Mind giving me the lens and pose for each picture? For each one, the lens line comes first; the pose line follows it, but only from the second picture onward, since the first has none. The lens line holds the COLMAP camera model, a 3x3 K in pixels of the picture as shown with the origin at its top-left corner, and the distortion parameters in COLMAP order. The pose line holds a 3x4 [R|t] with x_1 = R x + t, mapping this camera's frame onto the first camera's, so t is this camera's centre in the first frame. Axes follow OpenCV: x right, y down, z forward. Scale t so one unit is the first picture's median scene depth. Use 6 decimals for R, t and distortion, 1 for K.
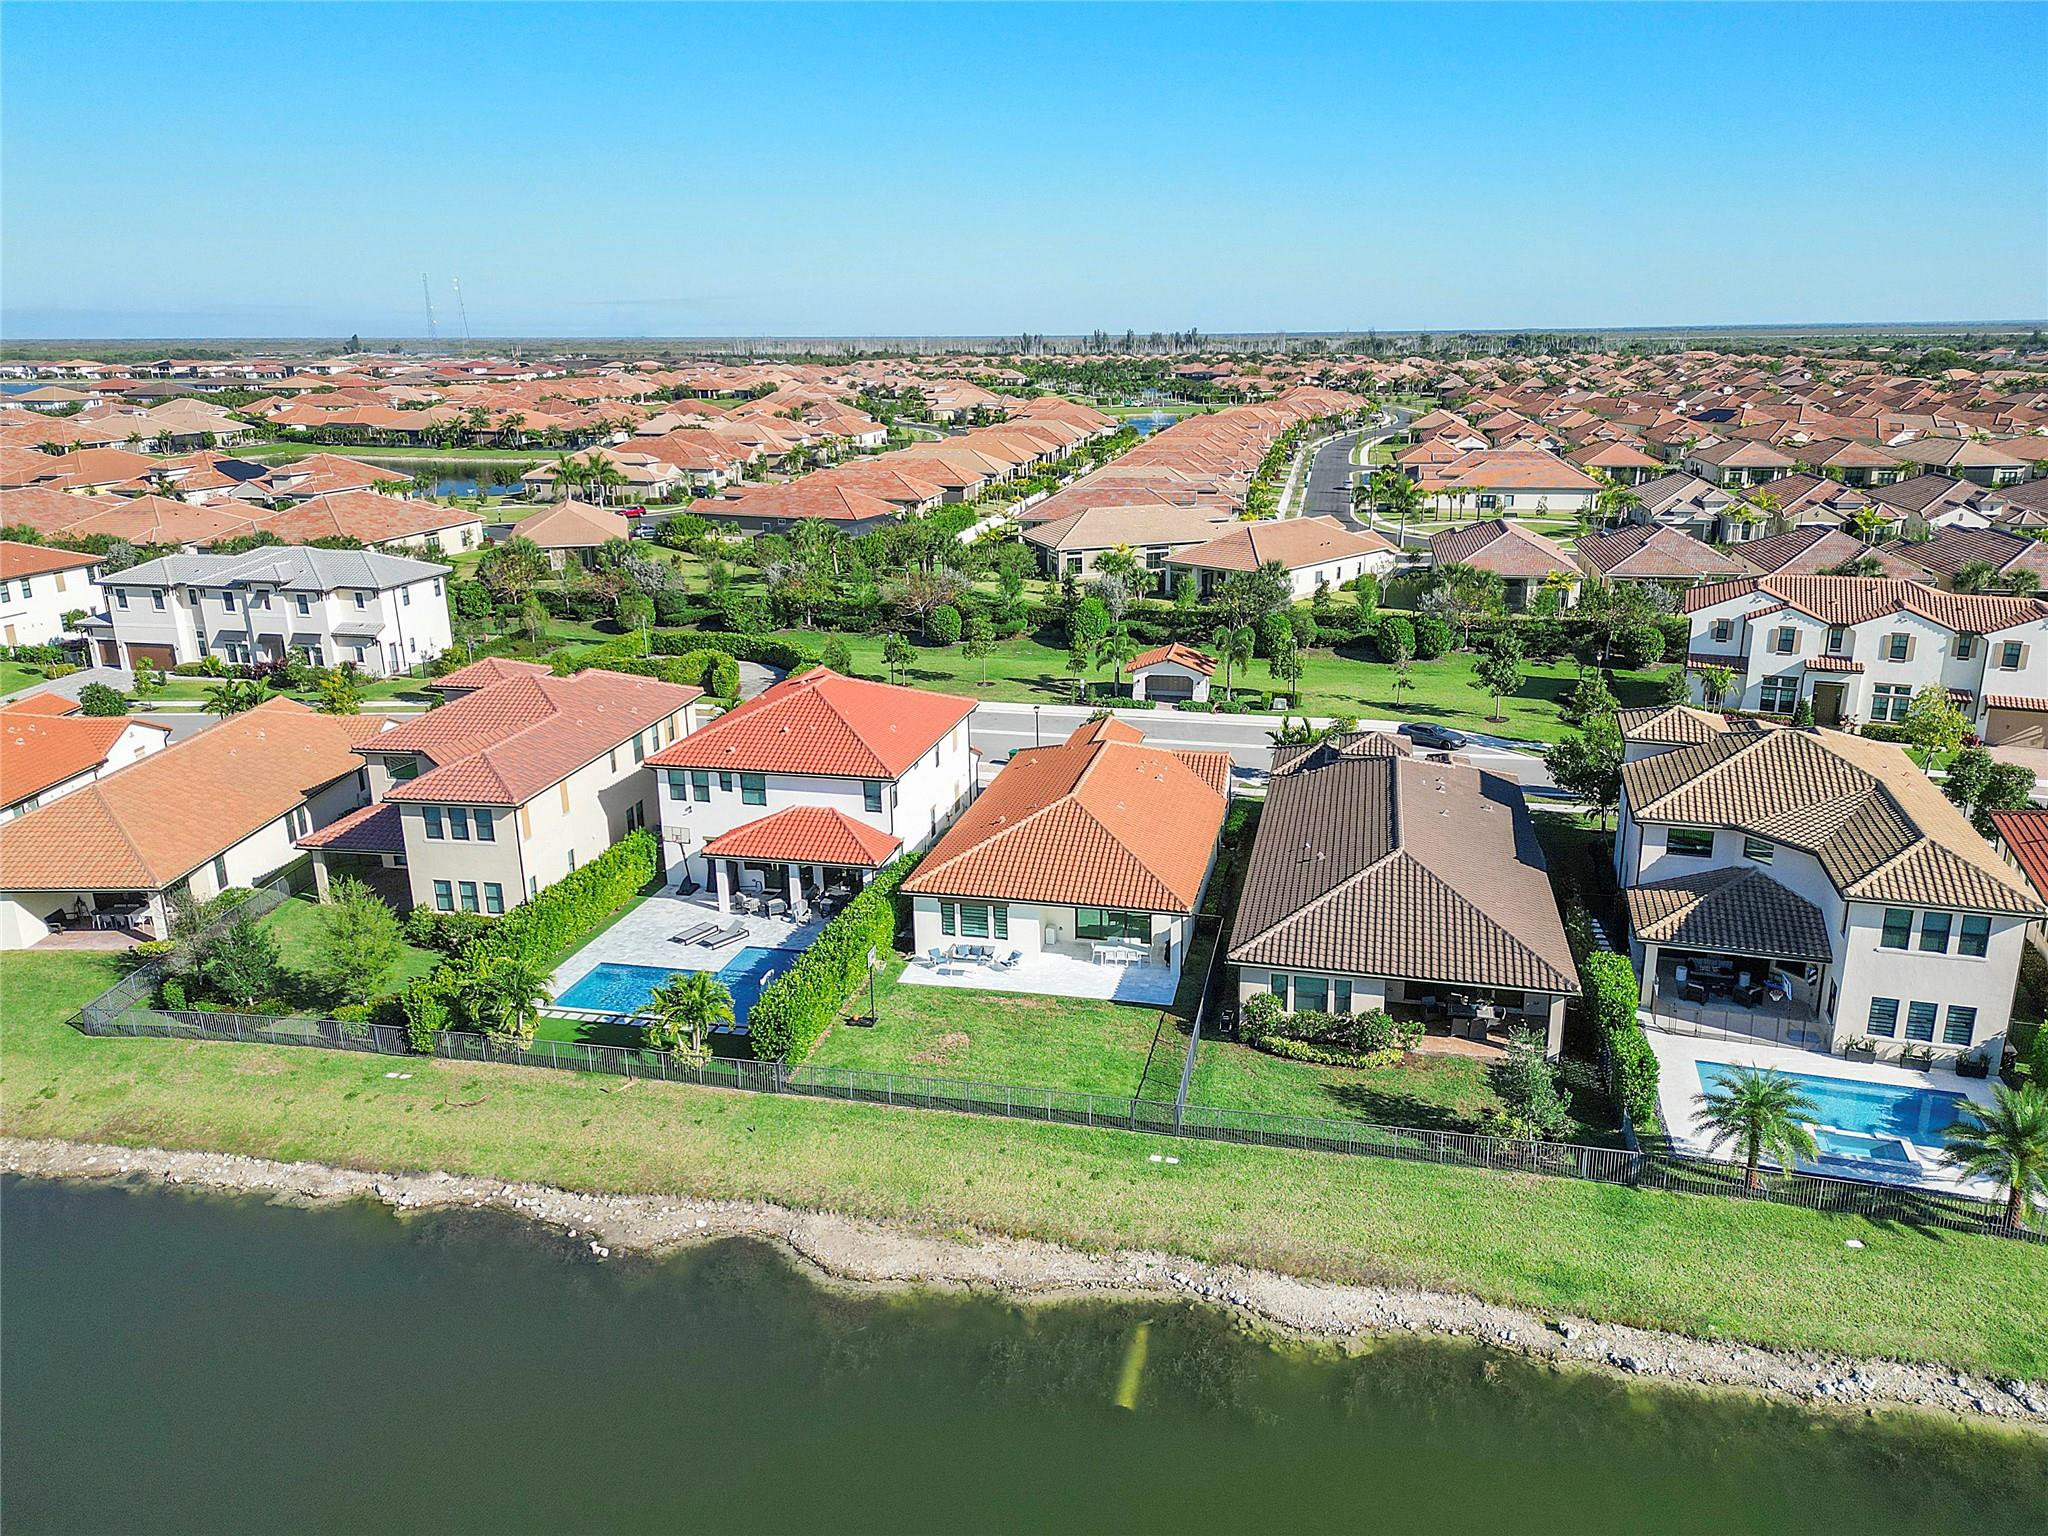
lens RADIAL K [[1437.6, 0, 1053.3], [0, 1437.6, 762.3], [0, 0, 1]] dist [0.095066, -0.096852]
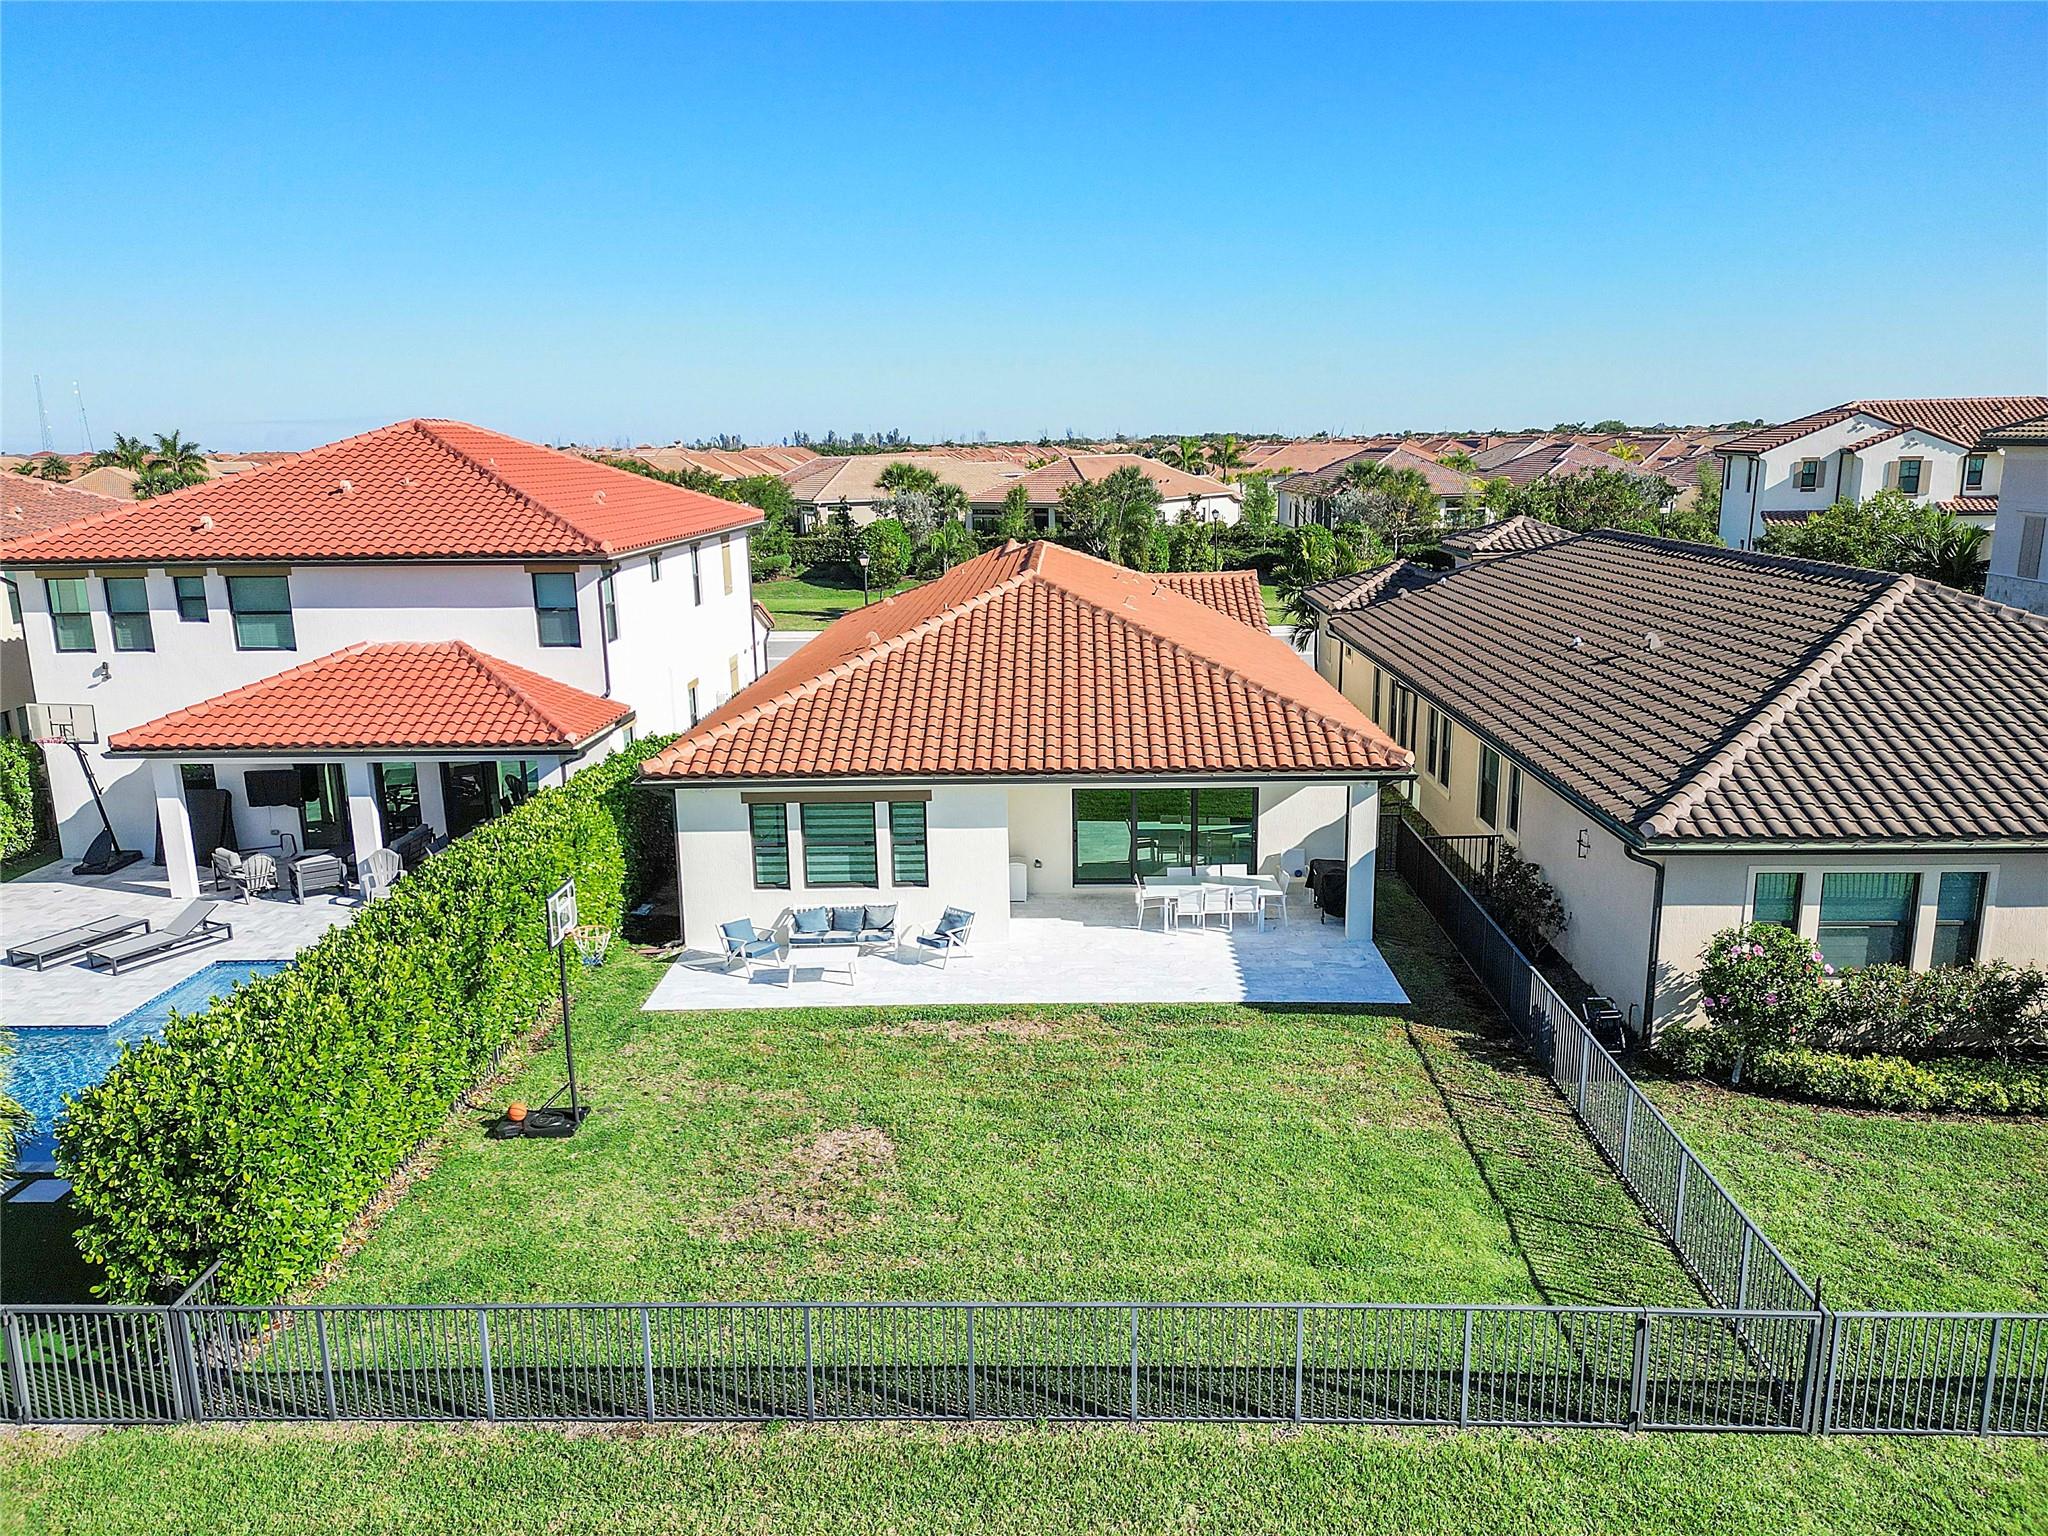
lens RADIAL K [[1423.0, 0, 1041.2], [0, 1423.0, 775.4], [0, 0, 1]] dist [0.071268, -0.073417]
pose [[0.980529, -0.046228, 0.190854, -0.074119], [0.059293, 0.996230, -0.063320, 0.119636], [-0.187207, 0.073403, 0.979574, 0.609602]]
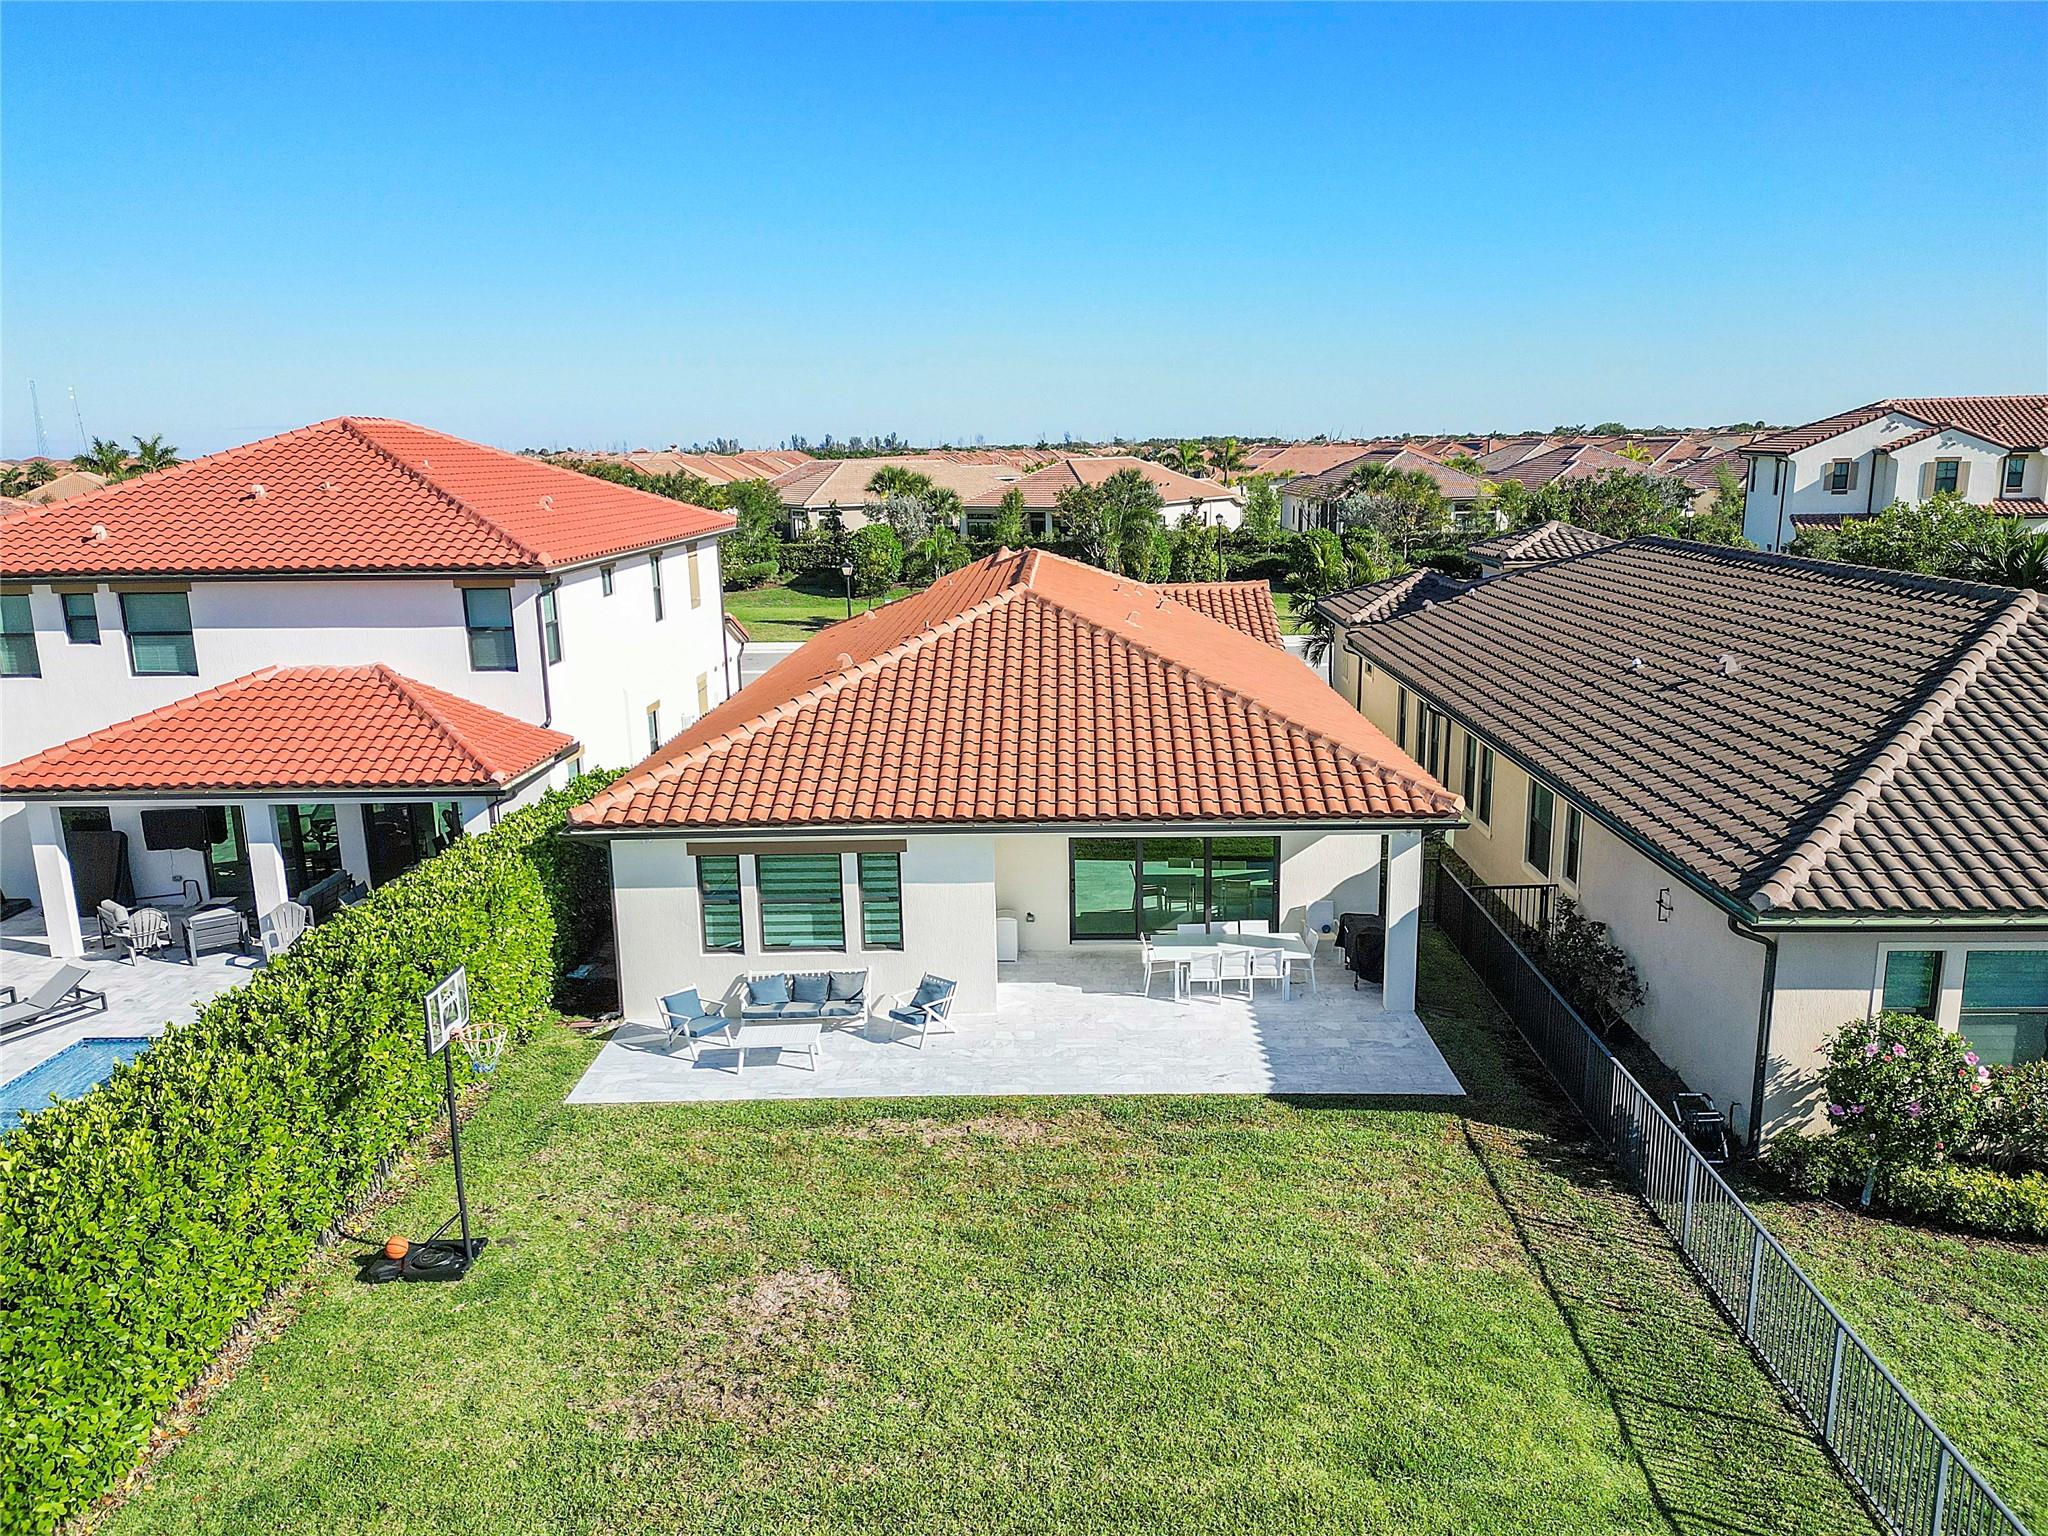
lens RADIAL K [[1423.0, 0, 1041.2], [0, 1423.0, 775.4], [0, 0, 1]] dist [0.071268, -0.073417]
pose [[0.980268, -0.047850, 0.191794, -0.062324], [0.061478, 0.995941, -0.065741, 0.106334], [-0.187870, 0.076235, 0.979231, 0.658090]]
